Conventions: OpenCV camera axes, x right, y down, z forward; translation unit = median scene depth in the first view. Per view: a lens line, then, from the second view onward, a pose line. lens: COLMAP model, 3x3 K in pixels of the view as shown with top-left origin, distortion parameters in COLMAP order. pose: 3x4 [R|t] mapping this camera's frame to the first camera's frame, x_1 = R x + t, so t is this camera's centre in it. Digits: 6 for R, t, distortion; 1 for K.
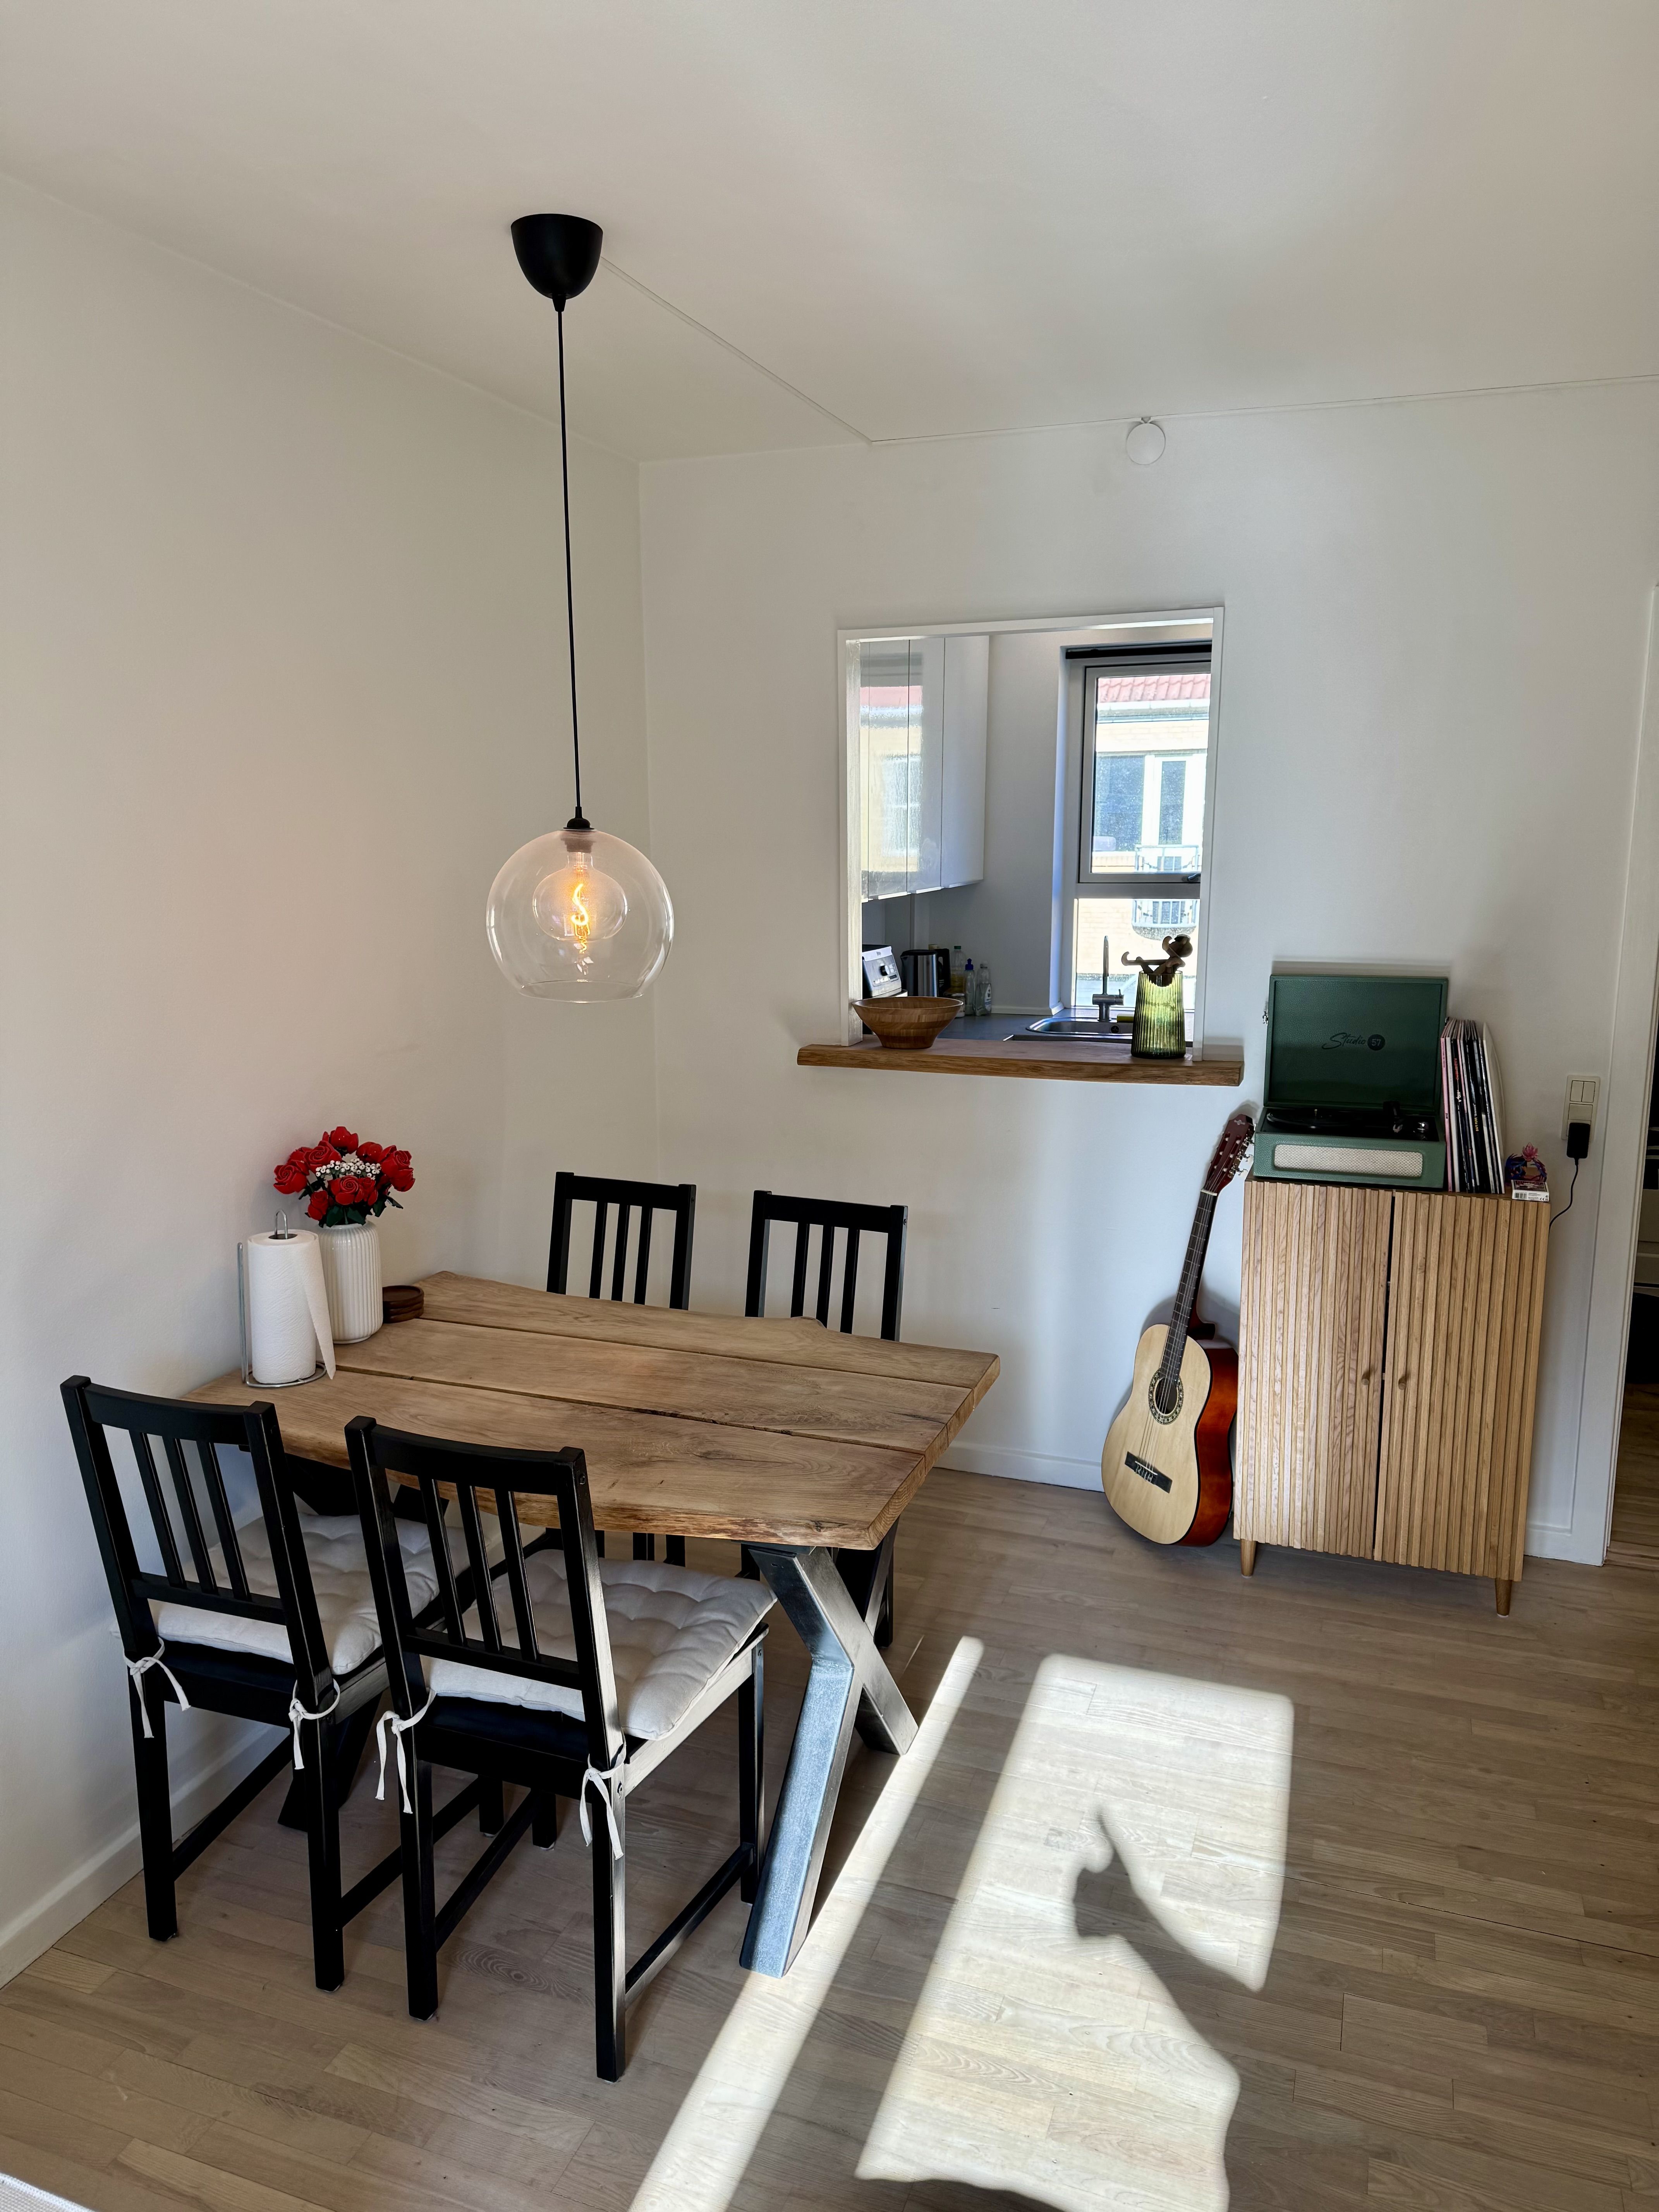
lens RADIAL K [[1528.2, 0, 826.0], [0, 1528.2, 1099.2], [0, 0, 1]] dist [-0.002347, -0.009867]
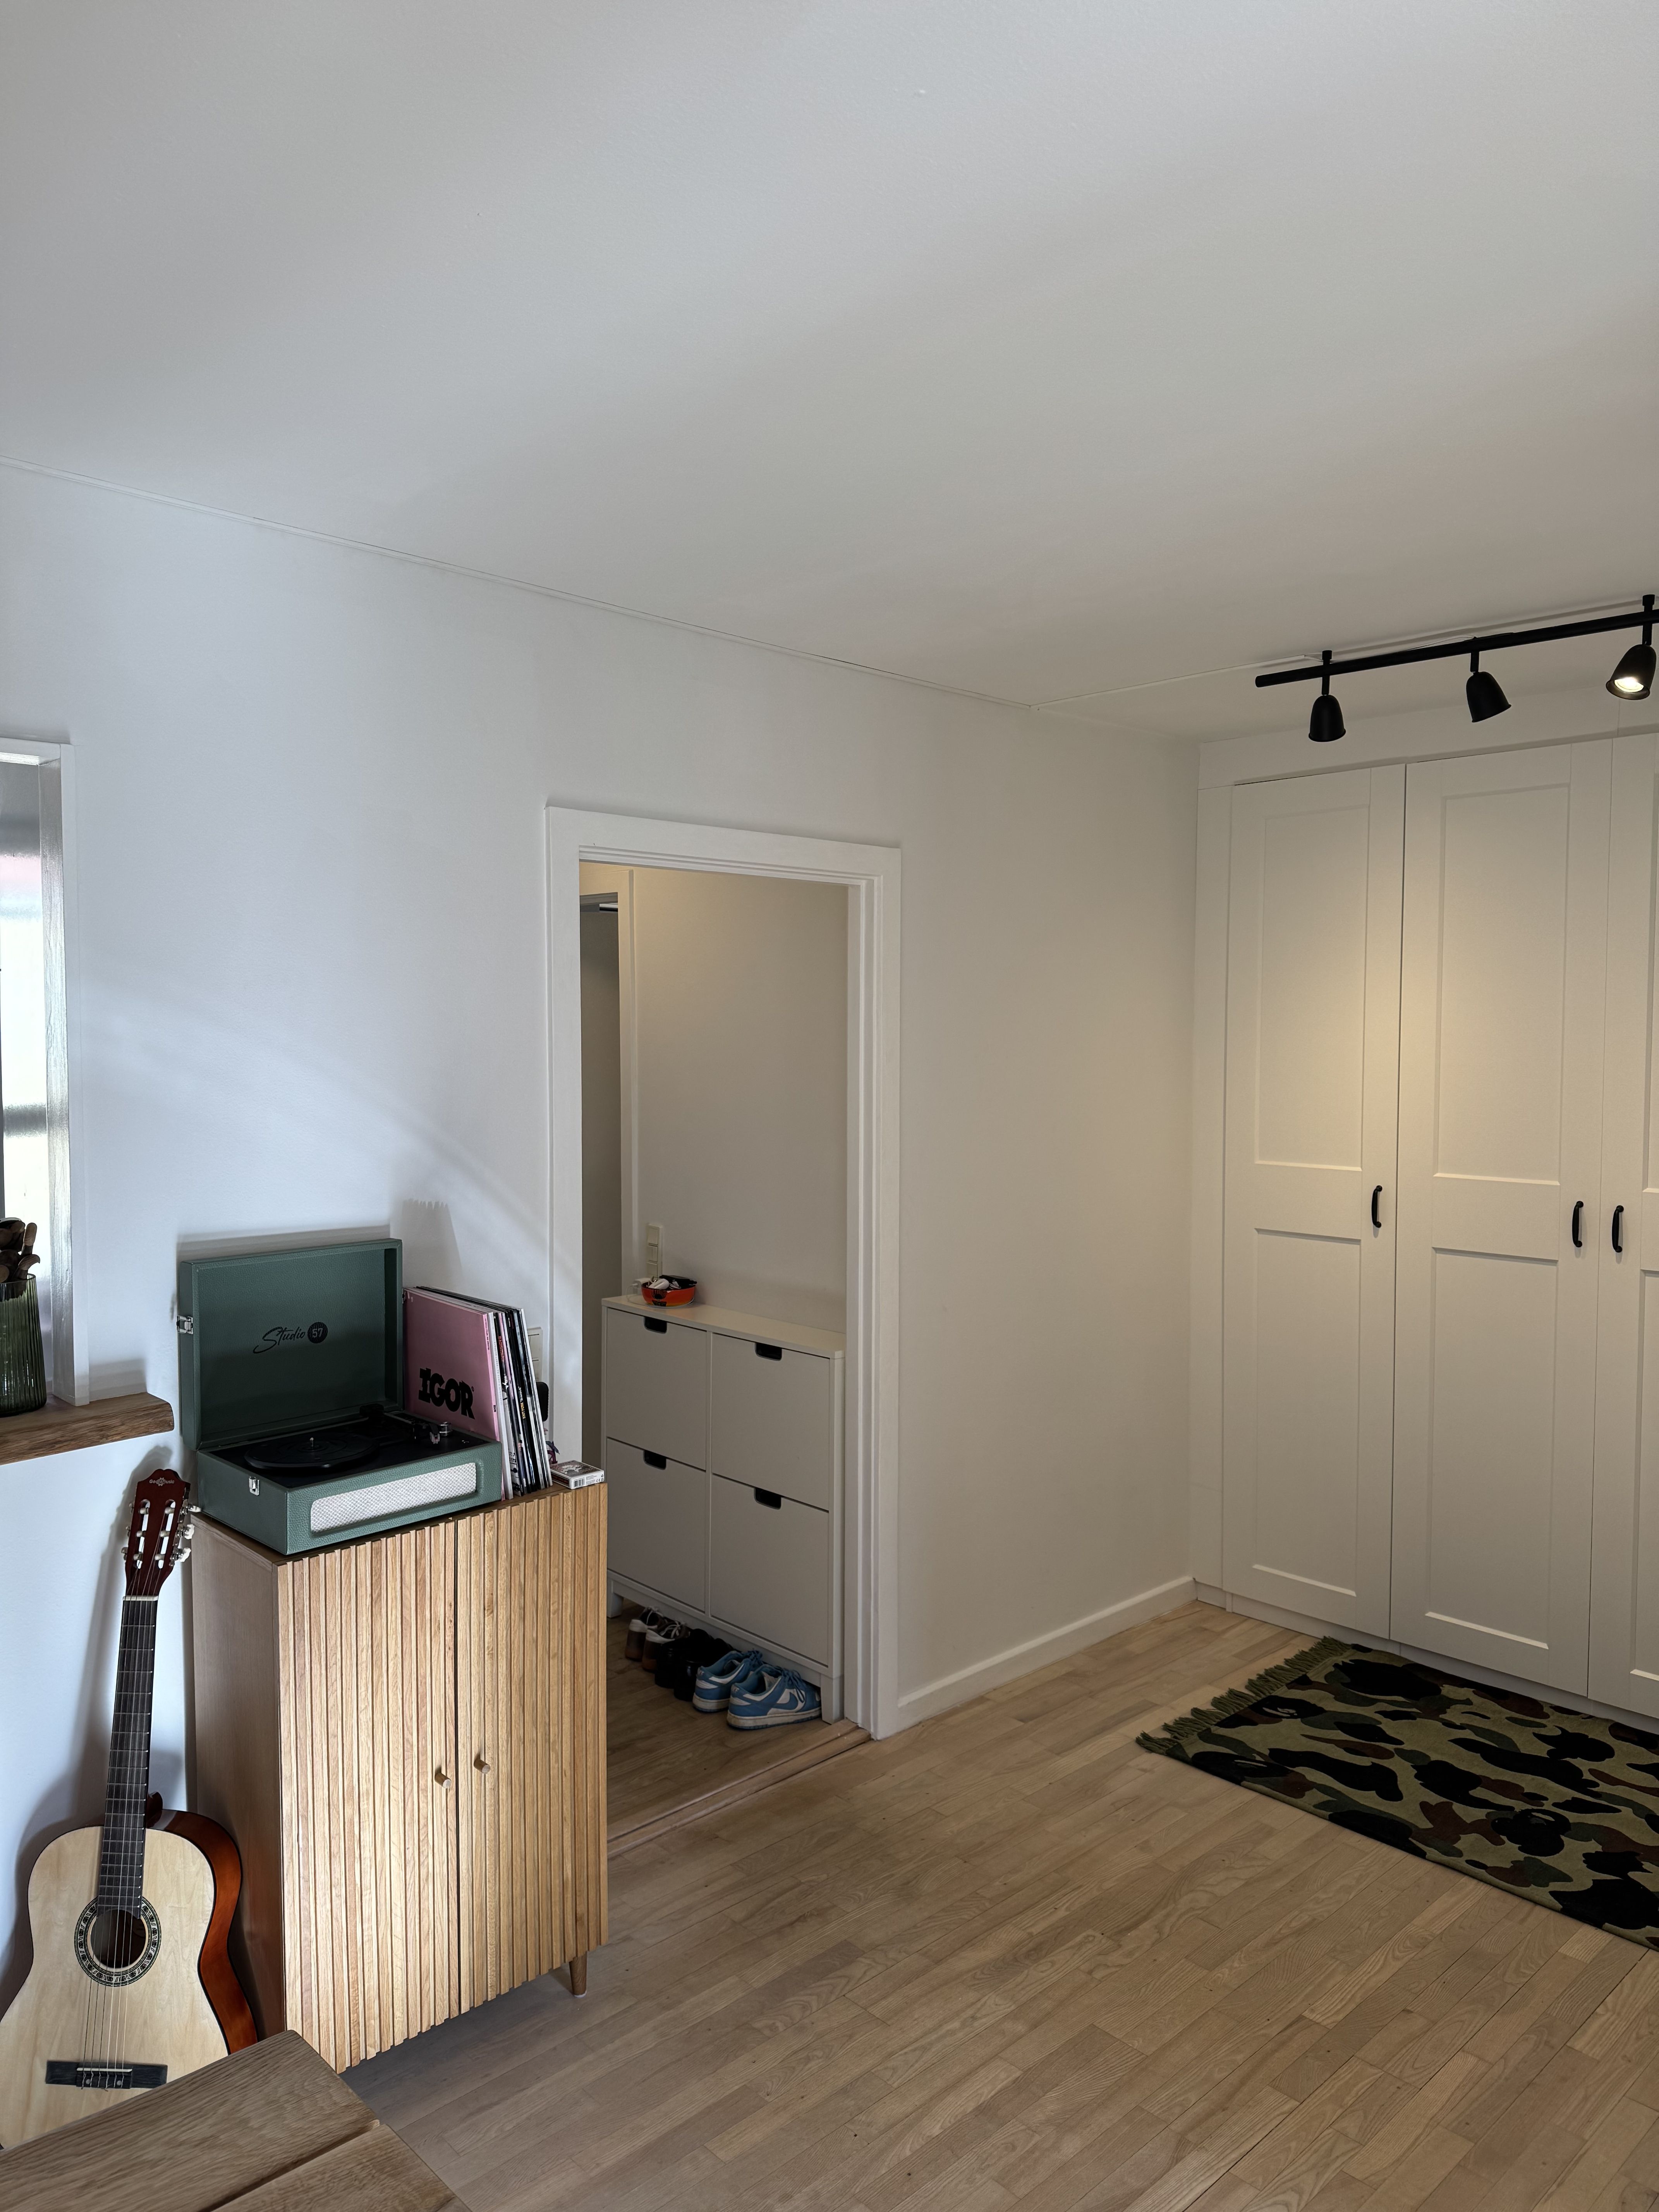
lens RADIAL K [[1536.5, 0, 829.4], [0, 1536.5, 1109.2], [0, 0, 1]] dist [0.006424, -0.015037]
pose [[0.441394, -0.035921, 0.896594, -0.231772], [0.156192, 0.987020, -0.037350, -0.085354], [-0.883615, 0.156527, 0.441276, 0.446676]]
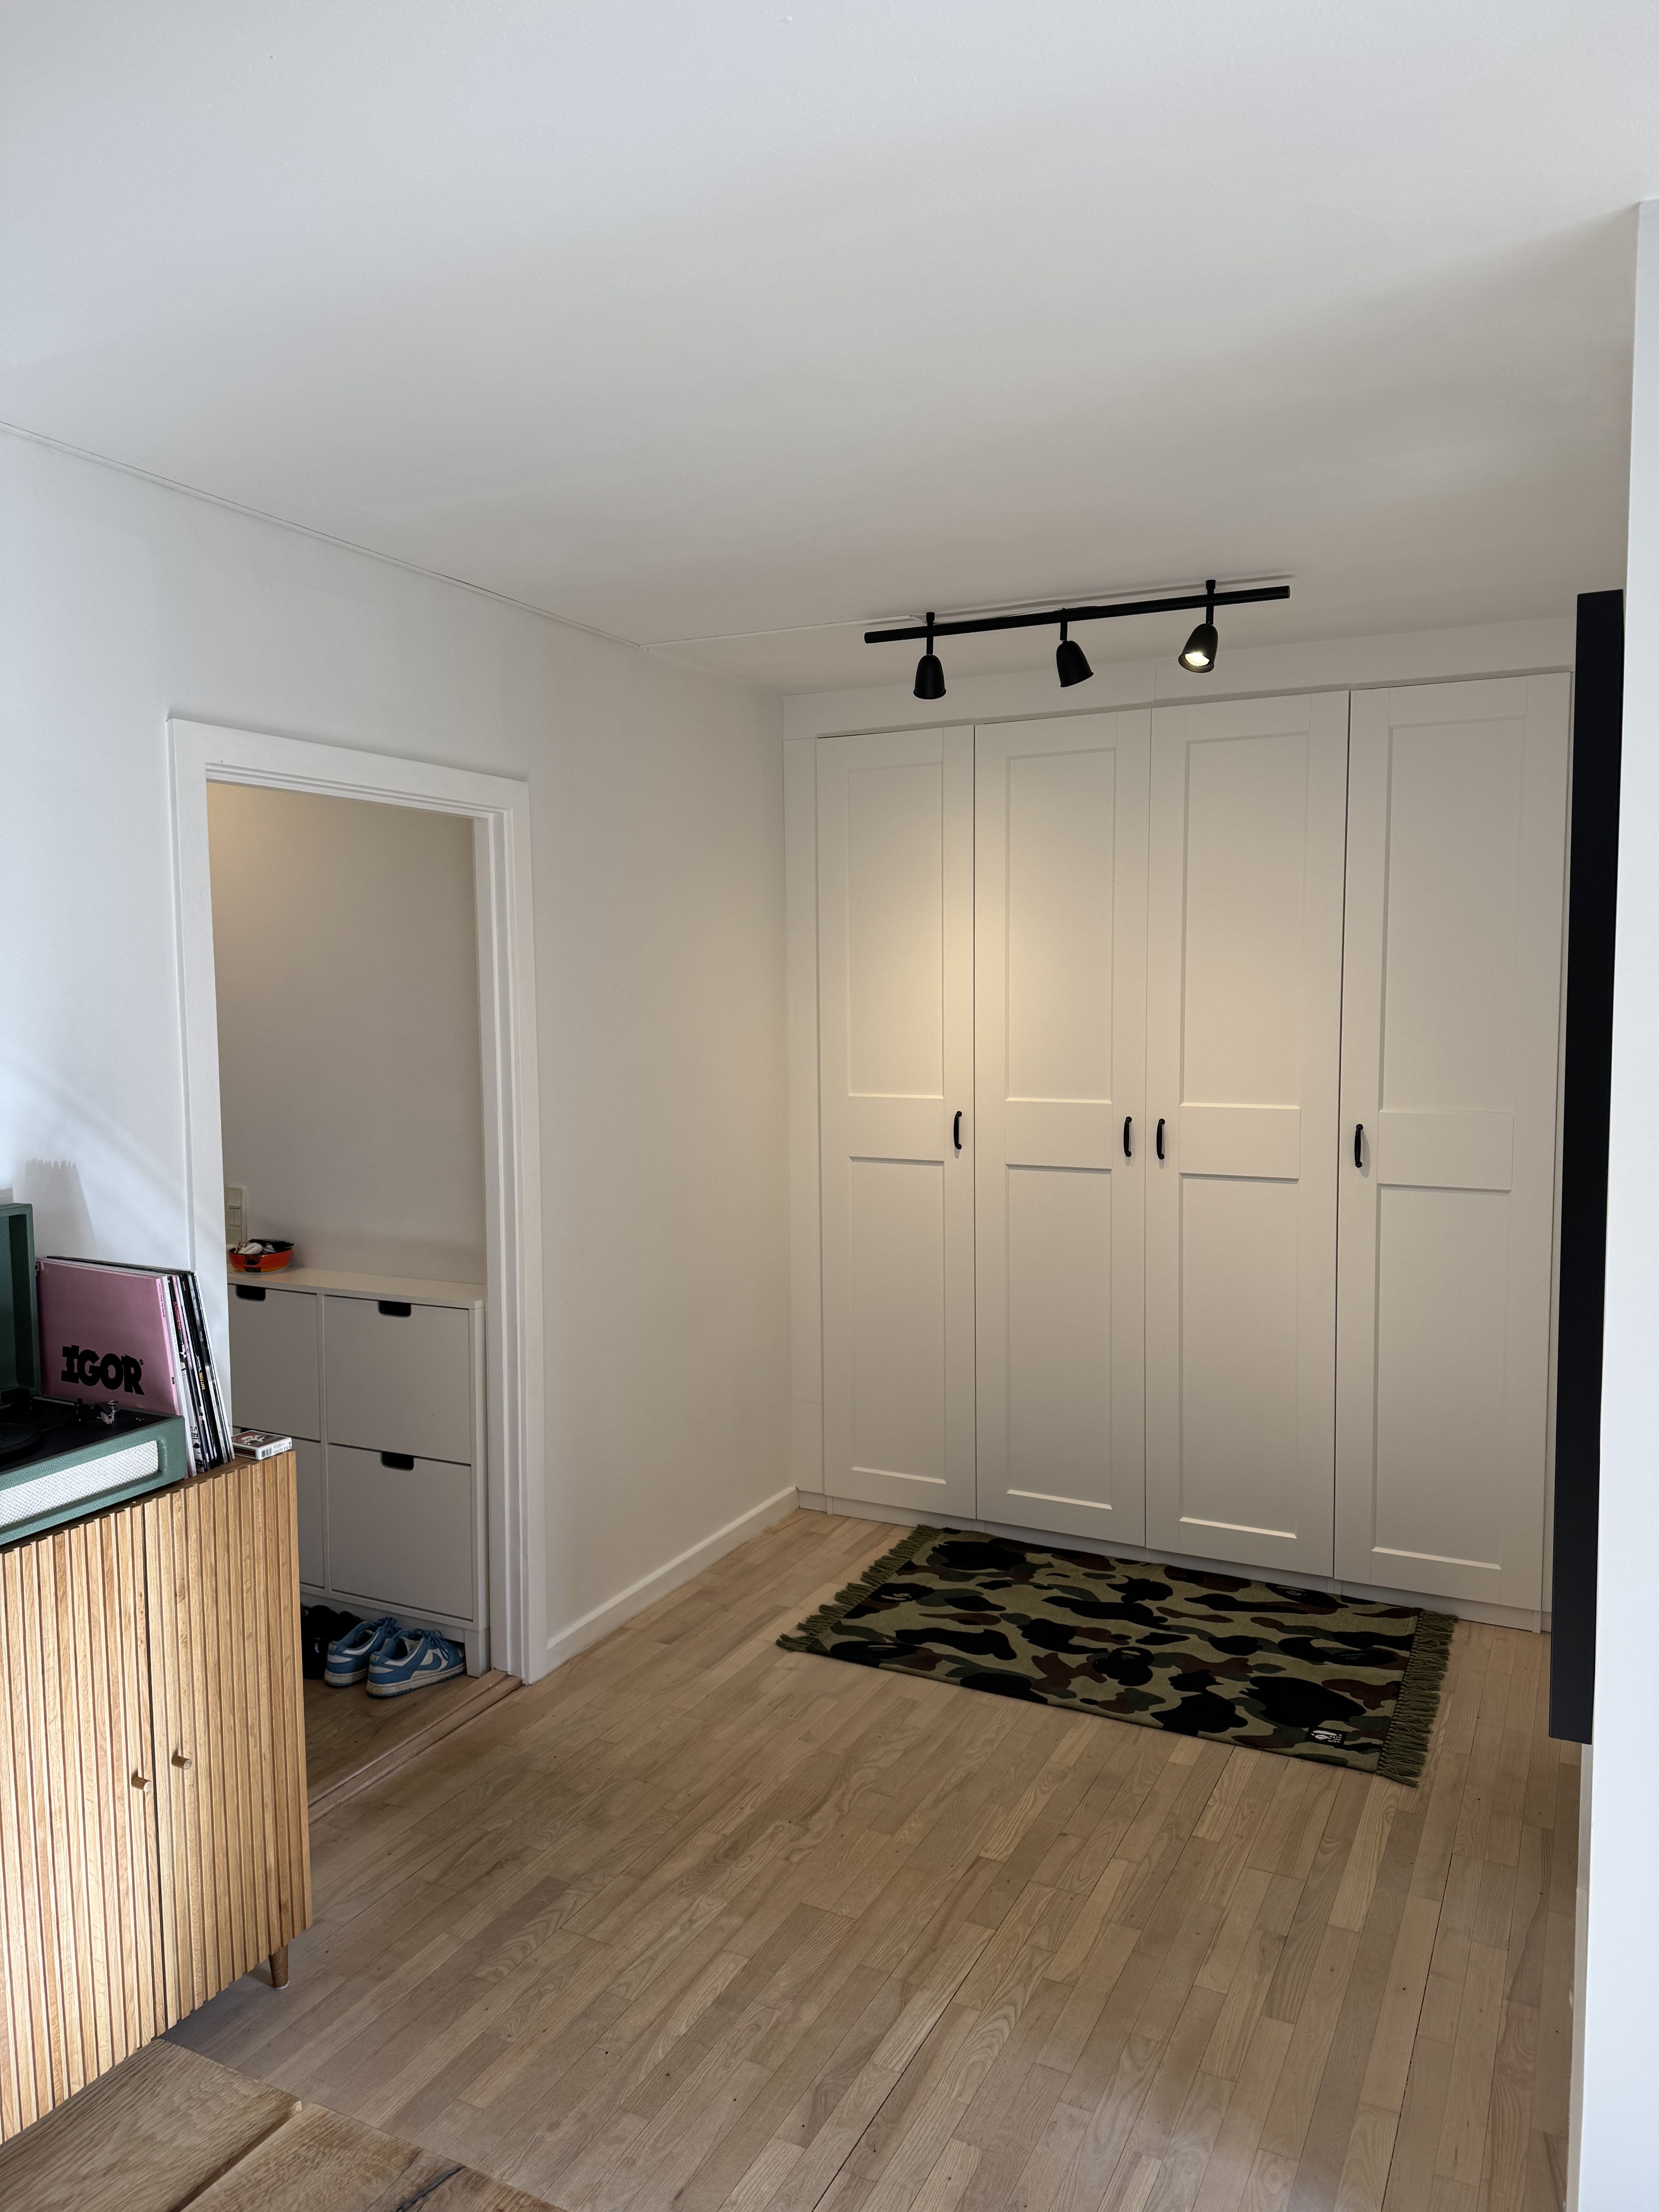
lens RADIAL K [[1528.2, 0, 826.0], [0, 1528.2, 1099.2], [0, 0, 1]] dist [-0.002347, -0.009867]
pose [[0.123209, -0.067778, 0.990064, -0.274527], [0.191310, 0.980573, 0.043320, -0.092836], [-0.973766, 0.184071, 0.133782, 0.548660]]
